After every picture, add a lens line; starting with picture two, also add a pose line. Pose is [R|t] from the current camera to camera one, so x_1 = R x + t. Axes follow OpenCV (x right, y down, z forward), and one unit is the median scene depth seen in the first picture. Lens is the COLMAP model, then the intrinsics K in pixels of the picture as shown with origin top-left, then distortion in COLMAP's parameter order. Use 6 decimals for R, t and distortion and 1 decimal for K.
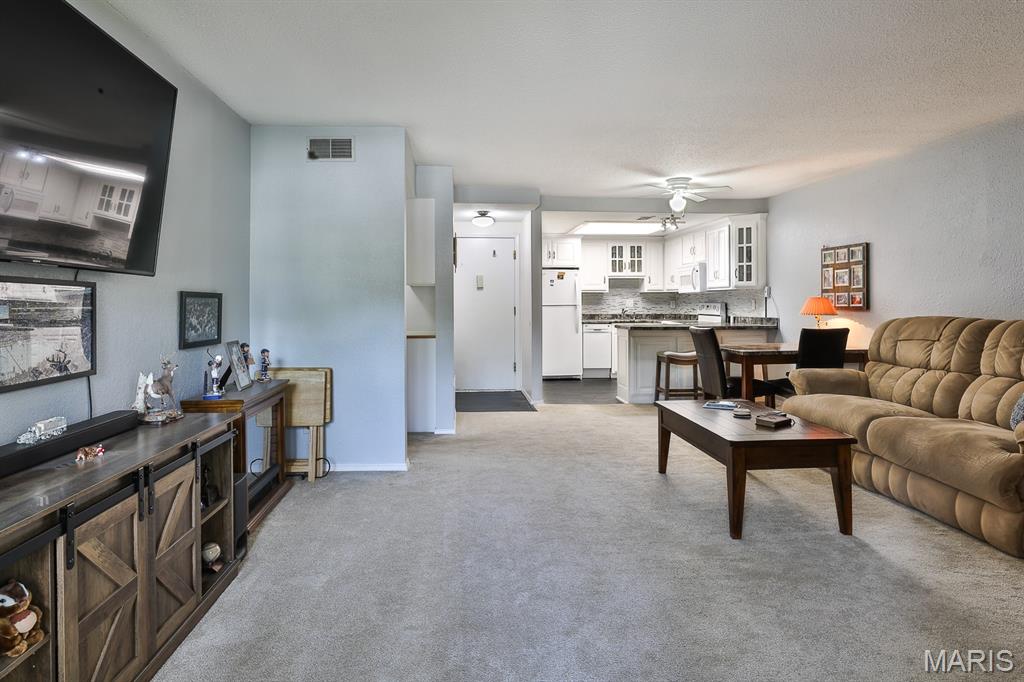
lens RADIAL K [[500.3, 0, 532.0], [0, 500.3, 297.5], [0, 0, 1]] dist [-0.000296, -0.000040]
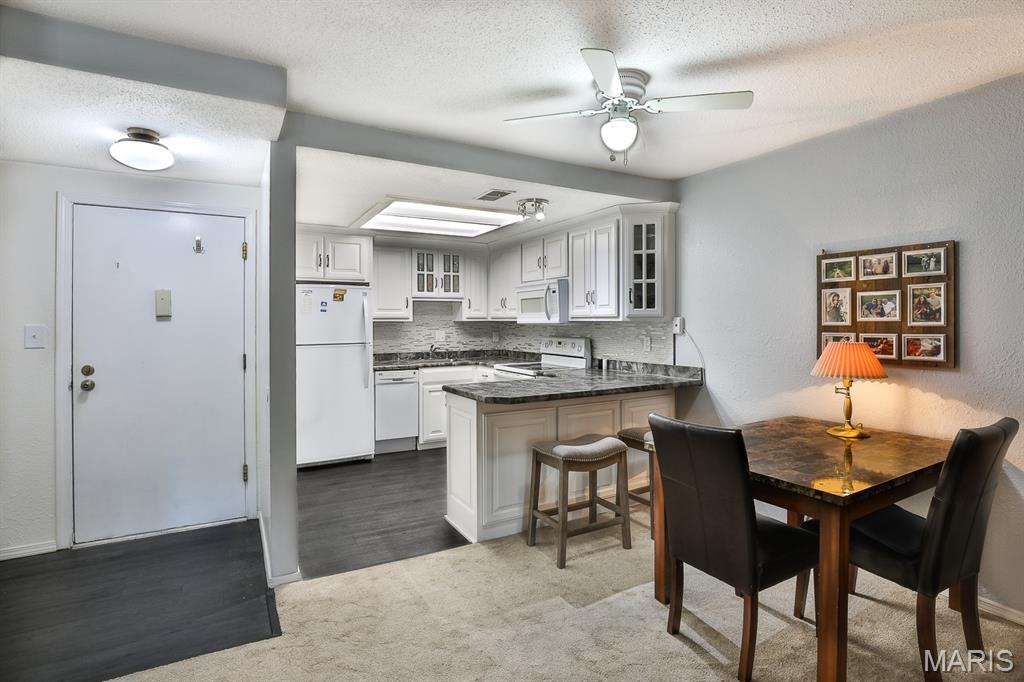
lens RADIAL K [[472.8, 0, 494.4], [0, 472.8, 319.8], [0, 0, 1]] dist [-0.022069, 0.000132]
pose [[0.928735, 0.000742, 0.370743, 0.024109], [-0.001476, 0.999997, 0.001696, -0.017020], [-0.370741, -0.002123, 0.928734, 0.467512]]
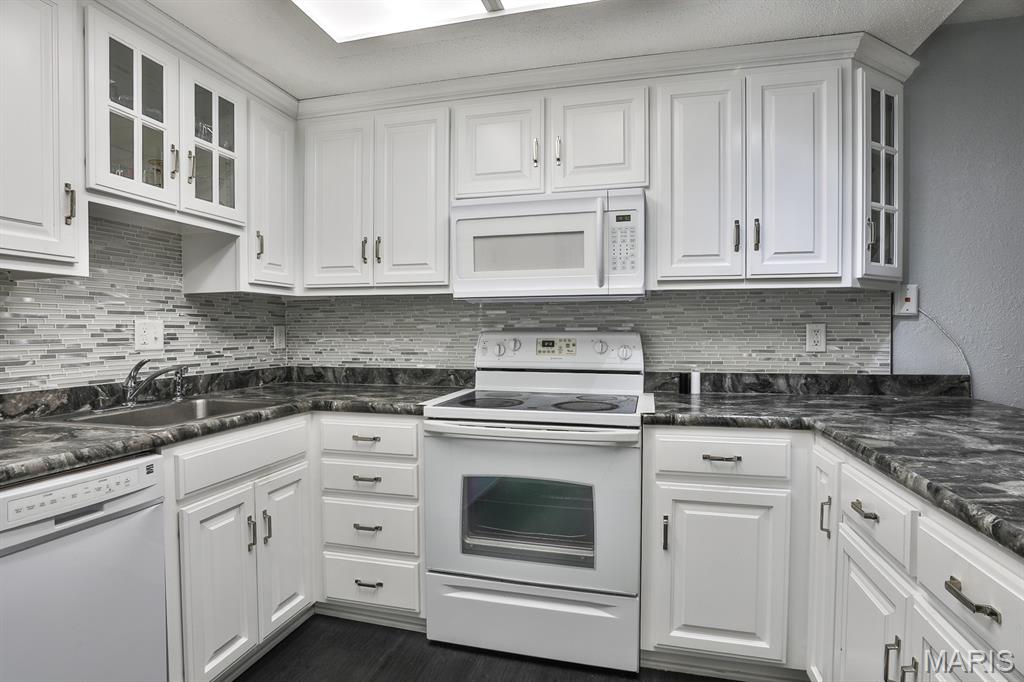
lens RADIAL K [[510.9, 0, 540.4], [0, 510.9, 338.5], [0, 0, 1]] dist [-0.028732, 0.000646]
pose [[0.352958, -0.012453, 0.935556, 0.048608], [-0.009596, 0.999811, 0.016929, 0.010440], [-0.935590, -0.014952, 0.352772, 0.990825]]
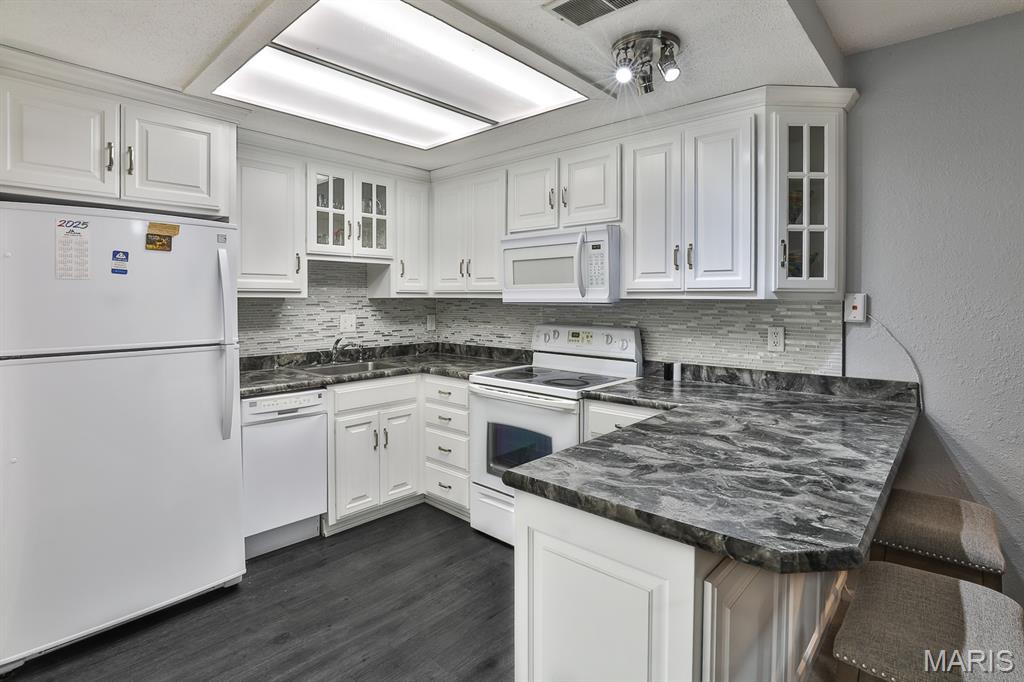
lens RADIAL K [[515.1, 0, 512.7], [0, 515.1, 304.0], [0, 0, 1]] dist [-0.026273, 0.000068]
pose [[0.763929, -0.001653, 0.645299, 0.030707], [-0.008996, 0.999872, 0.013211, -0.014901], [-0.645238, -0.015897, 0.763816, 0.779928]]
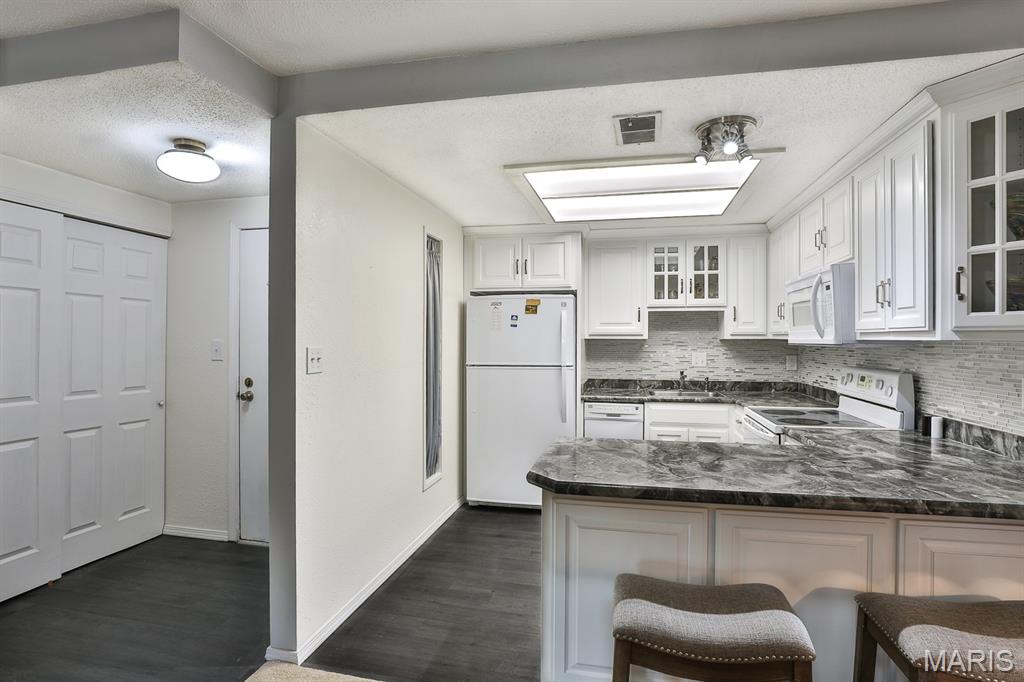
lens RADIAL K [[494.6, 0, 525.0], [0, 494.6, 340.2], [0, 0, 1]] dist [-0.023636, 0.000636]
pose [[0.954525, 0.006177, -0.298066, 0.234898], [-0.003500, 0.999949, 0.009514, -0.016827], [0.298109, -0.008038, 0.954498, 0.611999]]
